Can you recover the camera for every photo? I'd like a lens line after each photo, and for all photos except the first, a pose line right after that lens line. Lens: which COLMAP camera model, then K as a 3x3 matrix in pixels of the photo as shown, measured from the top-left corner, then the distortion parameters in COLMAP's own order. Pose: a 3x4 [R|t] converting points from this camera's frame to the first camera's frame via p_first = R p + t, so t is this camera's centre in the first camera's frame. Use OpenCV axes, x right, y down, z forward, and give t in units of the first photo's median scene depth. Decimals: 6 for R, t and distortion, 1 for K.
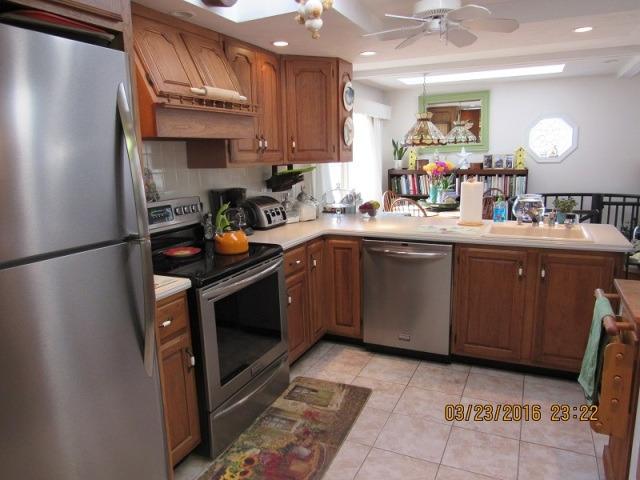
lens RADIAL K [[457.0, 0, 325.1], [0, 457.0, 243.7], [0, 0, 1]] dist [-0.019271, 0.007828]
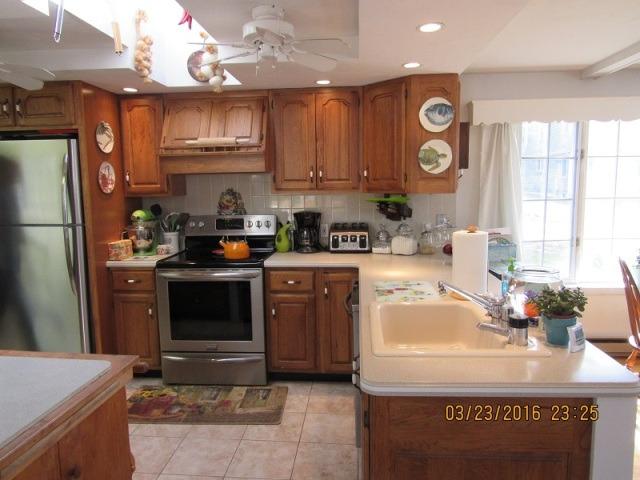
lens RADIAL K [[457.0, 0, 316.9], [0, 457.0, 241.9], [0, 0, 1]] dist [-0.019271, 0.007828]
pose [[0.332383, 0.125514, -0.934755, 1.120747], [-0.175558, 0.982017, 0.069435, -0.161602], [0.926661, 0.141025, 0.348441, 0.769112]]
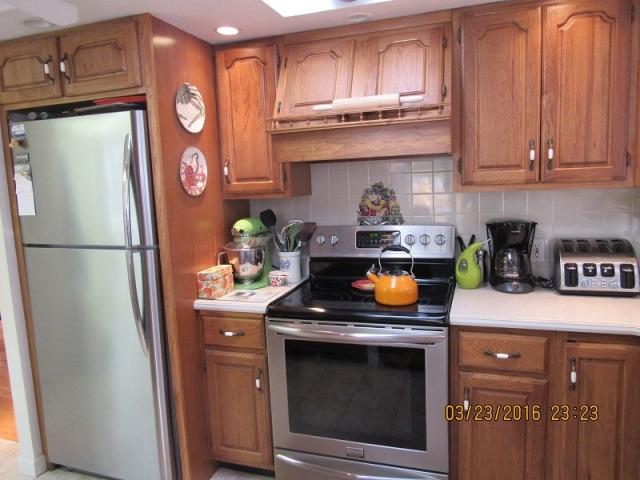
lens RADIAL K [[457.0, 0, 323.1], [0, 457.0, 240.8], [0, 0, 1]] dist [-0.019271, 0.007828]
pose [[0.105049, 0.139219, -0.984674, 0.547817], [-0.157131, 0.980038, 0.121800, -0.160453], [0.981975, 0.141928, 0.124828, 0.786802]]
